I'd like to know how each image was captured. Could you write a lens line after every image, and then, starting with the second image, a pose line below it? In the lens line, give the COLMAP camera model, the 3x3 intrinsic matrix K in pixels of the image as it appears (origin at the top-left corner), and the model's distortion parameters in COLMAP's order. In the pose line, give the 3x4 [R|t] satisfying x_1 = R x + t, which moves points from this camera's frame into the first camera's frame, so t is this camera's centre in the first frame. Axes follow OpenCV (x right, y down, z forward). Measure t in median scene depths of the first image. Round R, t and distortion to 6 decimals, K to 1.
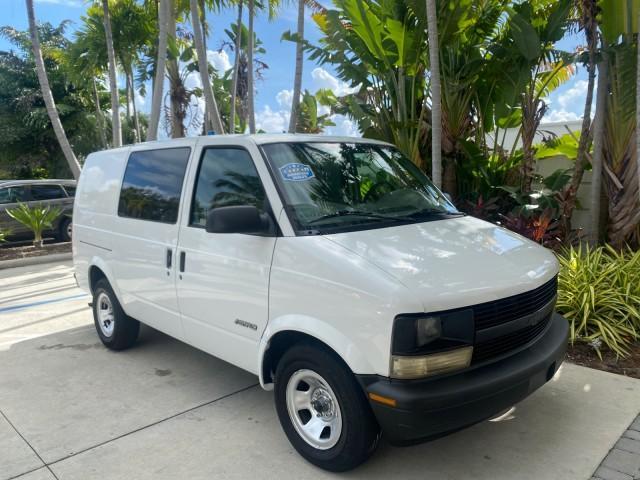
lens RADIAL K [[495.4, 0, 318.5], [0, 495.4, 237.3], [0, 0, 1]] dist [0.001445, -0.006953]
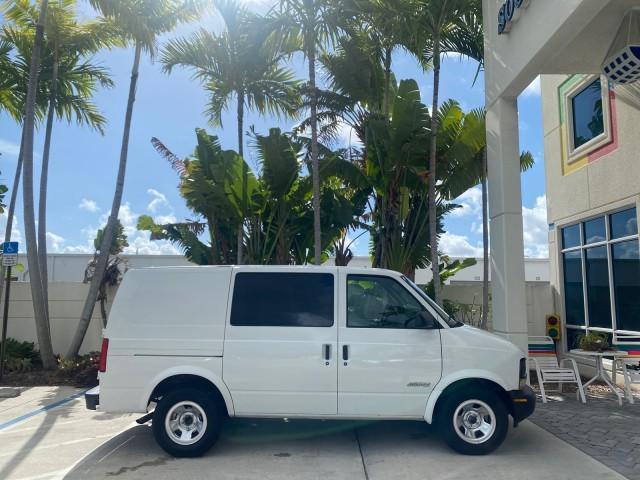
lens RADIAL K [[489.4, 0, 320.7], [0, 489.4, 237.5], [0, 0, 1]] dist [0.014315, 0.000987]
pose [[0.701387, 0.108045, 0.704544, -0.679396], [0.067983, 0.973798, -0.217014, 0.013412], [-0.709531, 0.200108, 0.675664, 0.009976]]
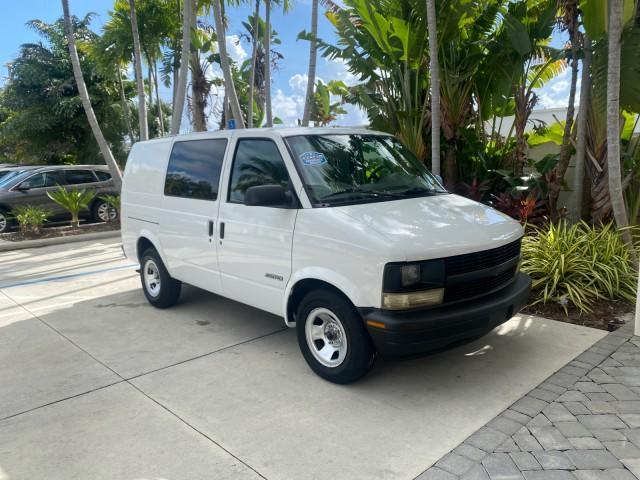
lens RADIAL K [[493.6, 0, 316.4], [0, 493.6, 234.8], [0, 0, 1]] dist [0.006599, -0.007804]
pose [[0.999556, 0.000927, -0.029795, 0.001229], [-0.000146, 0.999657, 0.026198, 0.013365], [0.029809, -0.026183, 0.999213, -0.120657]]
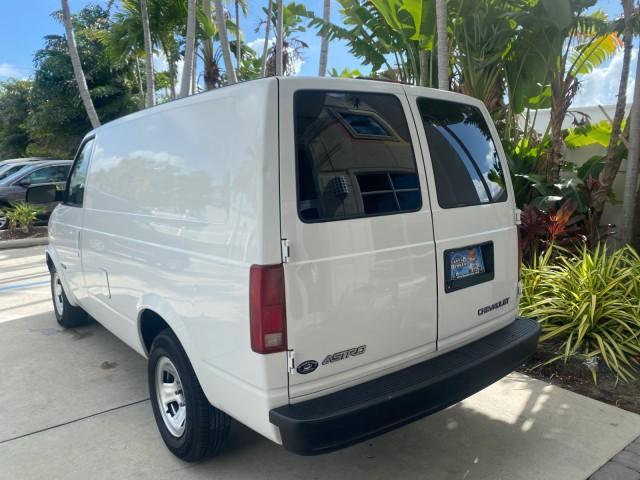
lens RADIAL K [[495.4, 0, 318.5], [0, 495.4, 237.3], [0, 0, 1]] dist [0.001445, -0.006953]
pose [[0.991543, 0.031713, -0.125847, 0.118717], [-0.027342, 0.998966, 0.036310, -0.011963], [0.126869, -0.032562, 0.991385, 0.064251]]
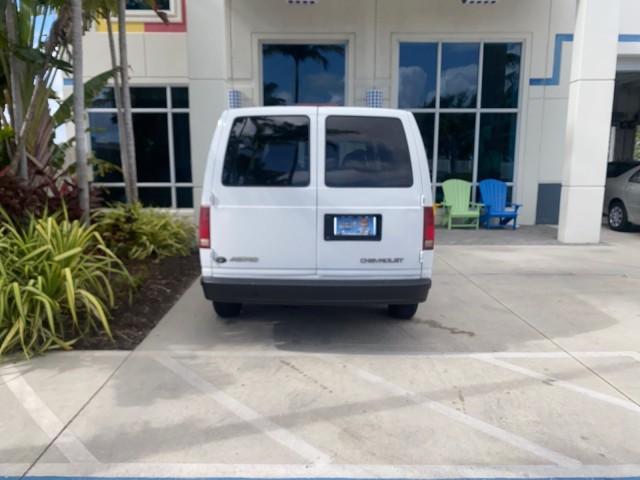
lens RADIAL K [[487.0, 0, 316.9], [0, 487.0, 246.2], [0, 0, 1]] dist [0.009796, -0.001082]
pose [[0.698041, 0.201463, -0.687133, 0.524102], [-0.109422, 0.978346, 0.175685, -0.049971], [0.707648, -0.047448, 0.704970, 0.034562]]
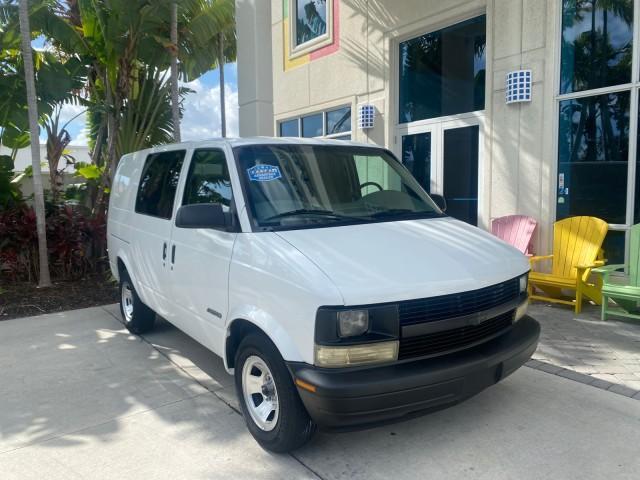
lens RADIAL K [[487.0, 0, 316.9], [0, 487.0, 246.2], [0, 0, 1]] dist [0.009796, -0.001082]
pose [[0.140570, -0.092944, 0.985698, -0.705218], [0.129909, 0.988708, 0.074702, 0.005959], [-0.981511, 0.117551, 0.151057, 0.193868]]
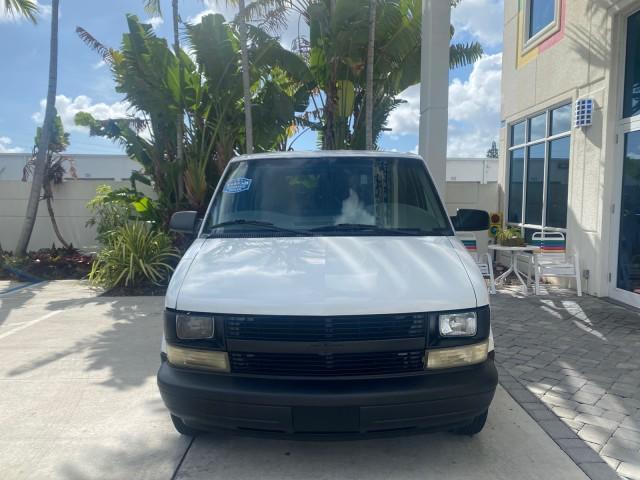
lens RADIAL K [[491.5, 0, 321.1], [0, 491.5, 237.8], [0, 0, 1]] dist [0.006866, -0.003977]
pose [[0.697802, -0.035335, 0.715419, -0.564779], [0.069227, 0.997434, -0.018258, 0.034412], [-0.712938, 0.062267, 0.698457, -0.110839]]
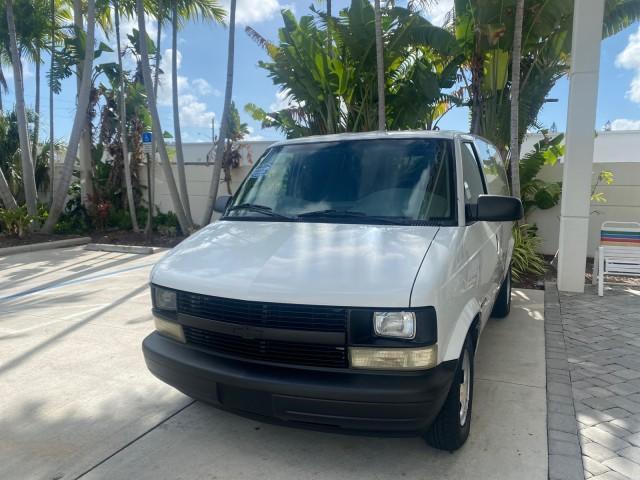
lens RADIAL K [[491.5, 0, 321.1], [0, 491.5, 237.8], [0, 0, 1]] dist [0.006866, -0.003977]
pose [[0.929862, -0.023601, 0.367150, -0.396124], [0.025579, 0.999673, -0.000523, 0.040044], [-0.367018, 0.009877, 0.930161, -0.216092]]
